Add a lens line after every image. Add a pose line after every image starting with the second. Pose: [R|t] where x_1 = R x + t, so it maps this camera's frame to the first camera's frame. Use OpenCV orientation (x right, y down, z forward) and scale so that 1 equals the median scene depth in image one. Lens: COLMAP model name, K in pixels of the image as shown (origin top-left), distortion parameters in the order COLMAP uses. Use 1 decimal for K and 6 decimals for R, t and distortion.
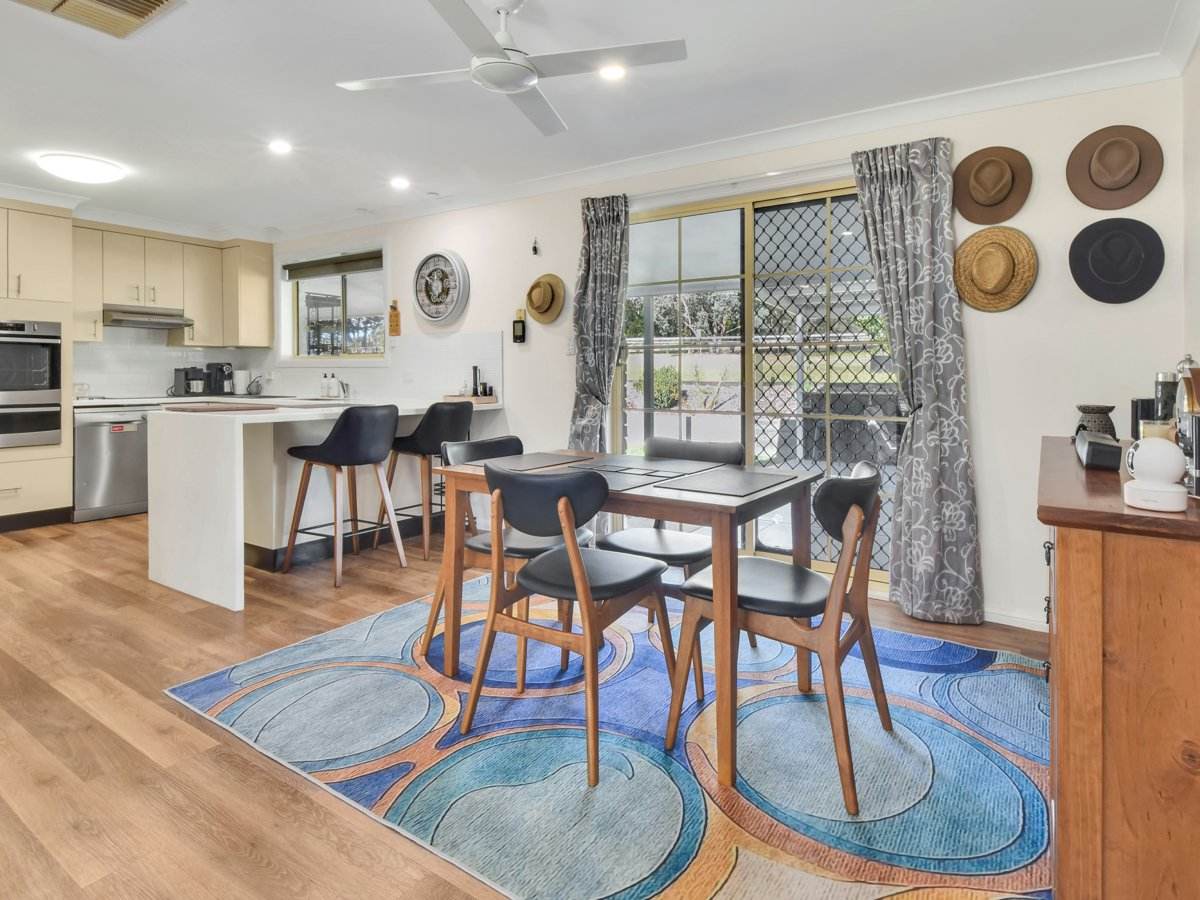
lens RADIAL K [[663.6, 0, 602.8], [0, 663.6, 389.3], [0, 0, 1]] dist [0.051821, -0.054156]
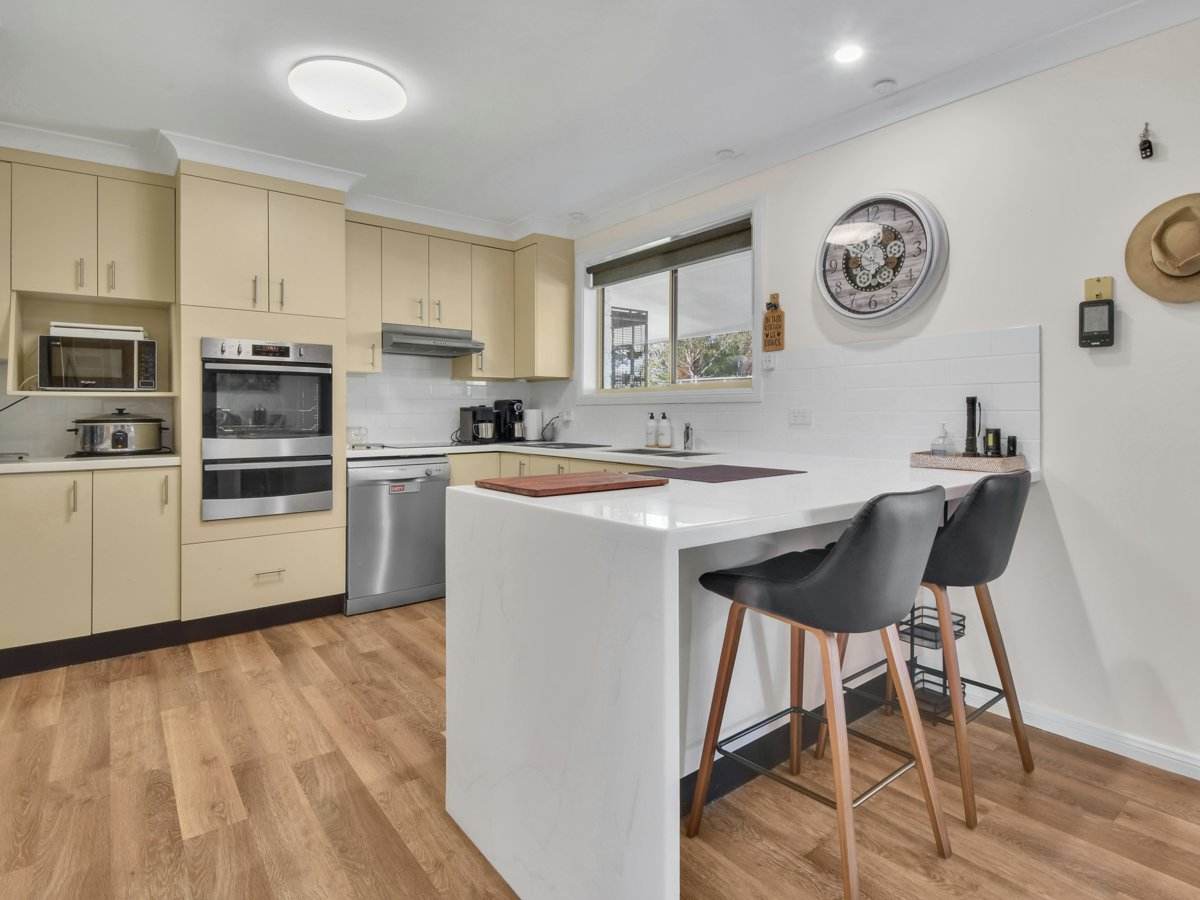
lens RADIAL K [[649.8, 0, 600.2], [0, 649.8, 425.7], [0, 0, 1]] dist [-0.002186, -0.000777]
pose [[0.947637, 0.002006, -0.319344, -0.285308], [-0.002795, 0.999994, -0.002013, -0.010100], [0.319338, 0.002800, 0.947637, 0.396427]]
